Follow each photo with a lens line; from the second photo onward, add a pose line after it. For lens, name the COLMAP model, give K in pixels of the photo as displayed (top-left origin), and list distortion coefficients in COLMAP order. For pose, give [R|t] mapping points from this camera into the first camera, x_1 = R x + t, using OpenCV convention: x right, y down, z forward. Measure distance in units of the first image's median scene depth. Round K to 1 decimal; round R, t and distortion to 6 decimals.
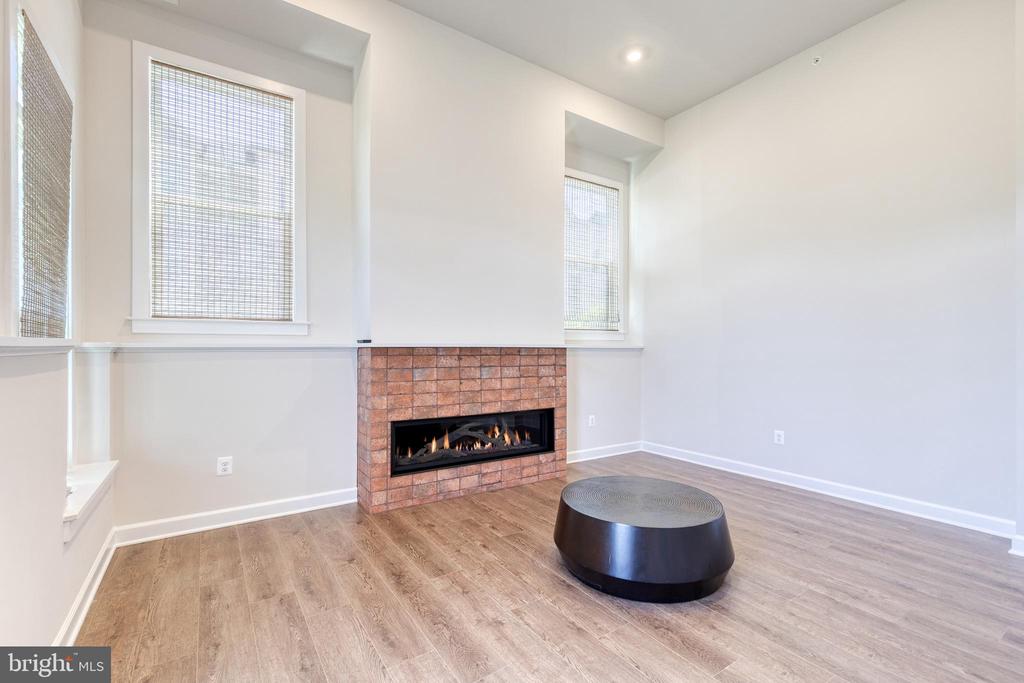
lens RADIAL K [[461.6, 0, 528.3], [0, 461.6, 343.9], [0, 0, 1]] dist [0.010683, -0.000697]
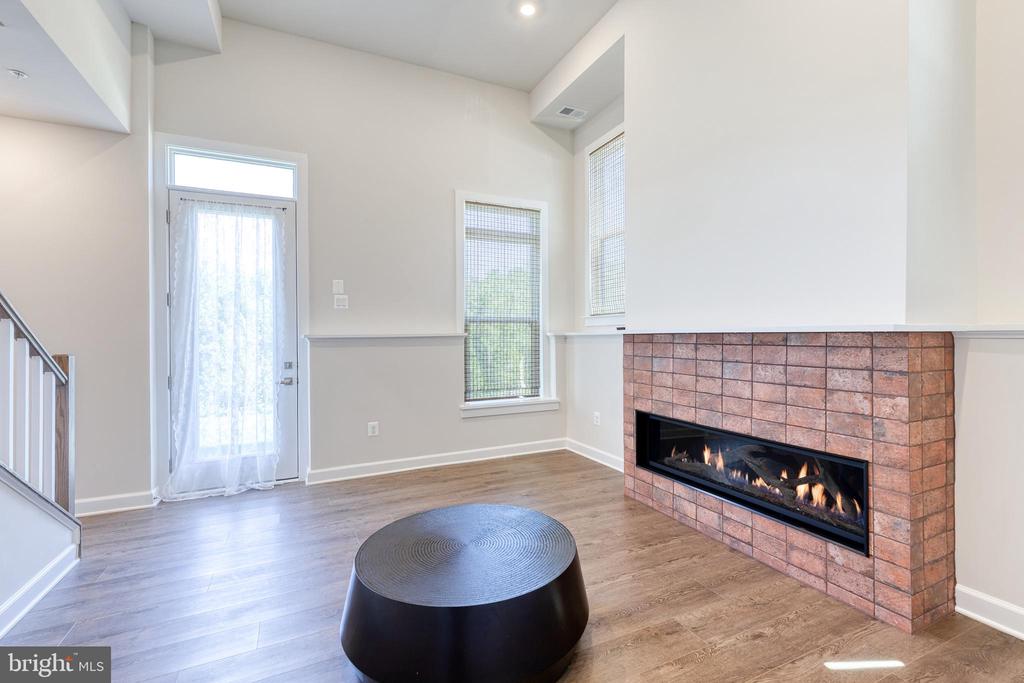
lens RADIAL K [[461.6, 0, 528.9], [0, 461.6, 341.1], [0, 0, 1]] dist [0.010683, -0.000697]
pose [[-0.137413, 0.005739, -0.990497, 0.623180], [0.008225, 0.999955, 0.004652, 0.013909], [0.990480, -0.007507, -0.137454, 0.806268]]
